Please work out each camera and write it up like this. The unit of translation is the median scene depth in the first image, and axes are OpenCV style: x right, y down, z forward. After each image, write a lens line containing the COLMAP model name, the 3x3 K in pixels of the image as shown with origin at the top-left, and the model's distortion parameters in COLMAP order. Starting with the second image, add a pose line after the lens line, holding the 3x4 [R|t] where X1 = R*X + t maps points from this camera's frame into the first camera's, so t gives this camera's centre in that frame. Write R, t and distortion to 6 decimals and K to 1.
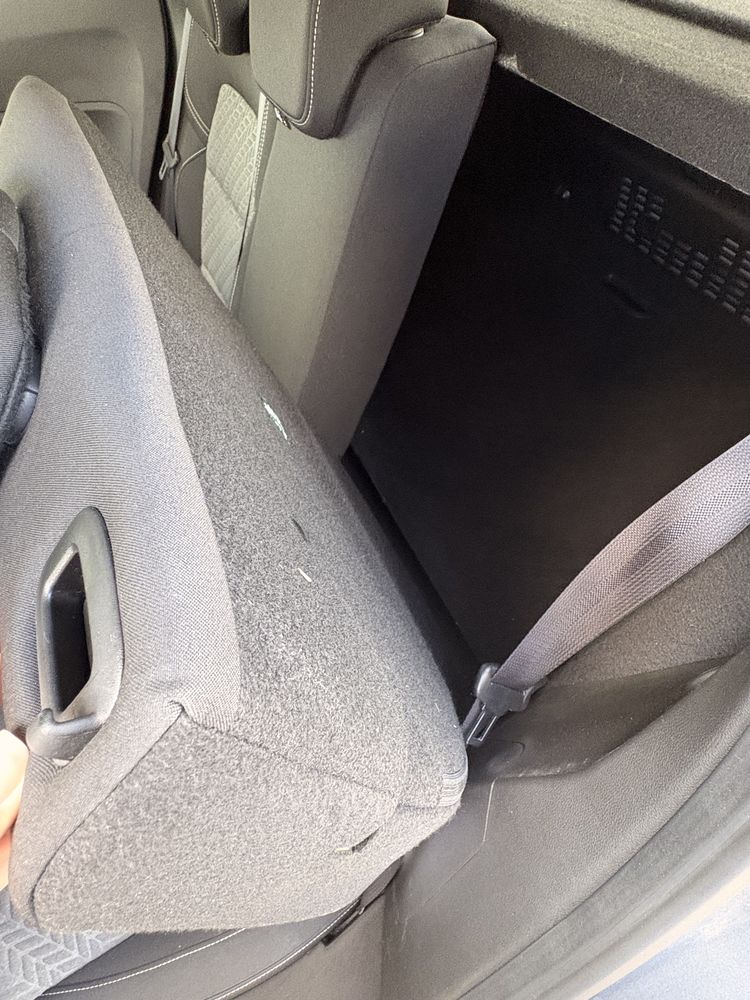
lens RADIAL K [[561.3, 0, 375.0], [0, 561.3, 500.0], [0, 0, 1]] dist [-0.002467, 0.001256]
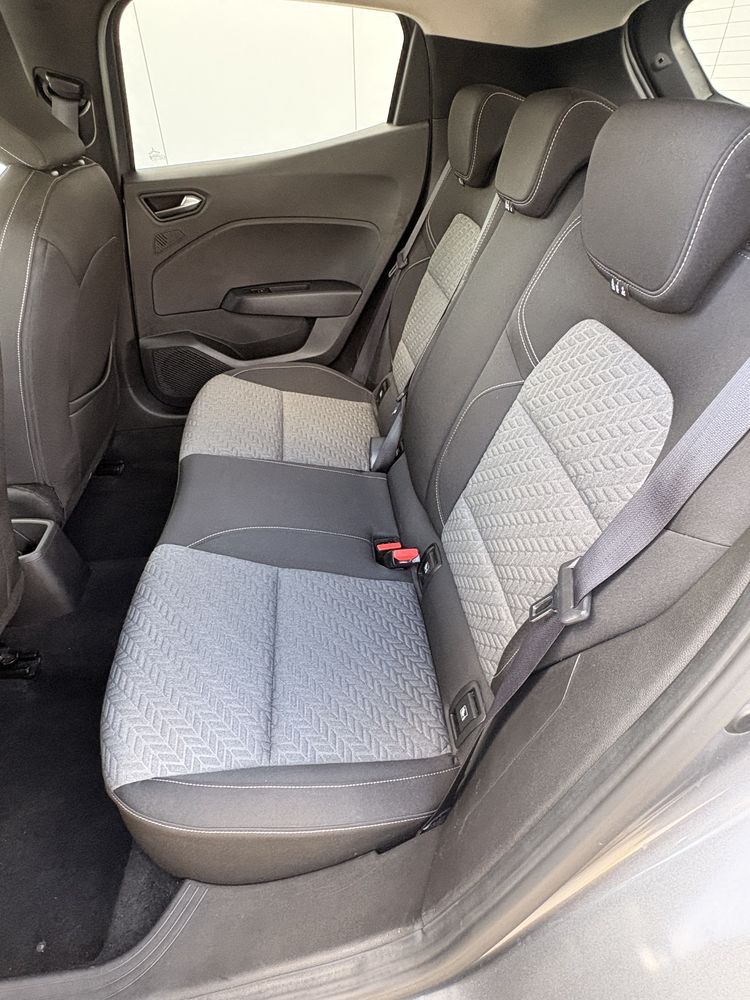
lens RADIAL K [[561.3, 0, 375.0], [0, 561.3, 500.0], [0, 0, 1]] dist [-0.002467, 0.001256]
pose [[0.949507, 0.221773, -0.221933, -0.004751], [-0.272226, 0.934009, -0.231343, 0.307066], [0.155982, 0.280078, 0.947220, -0.143545]]
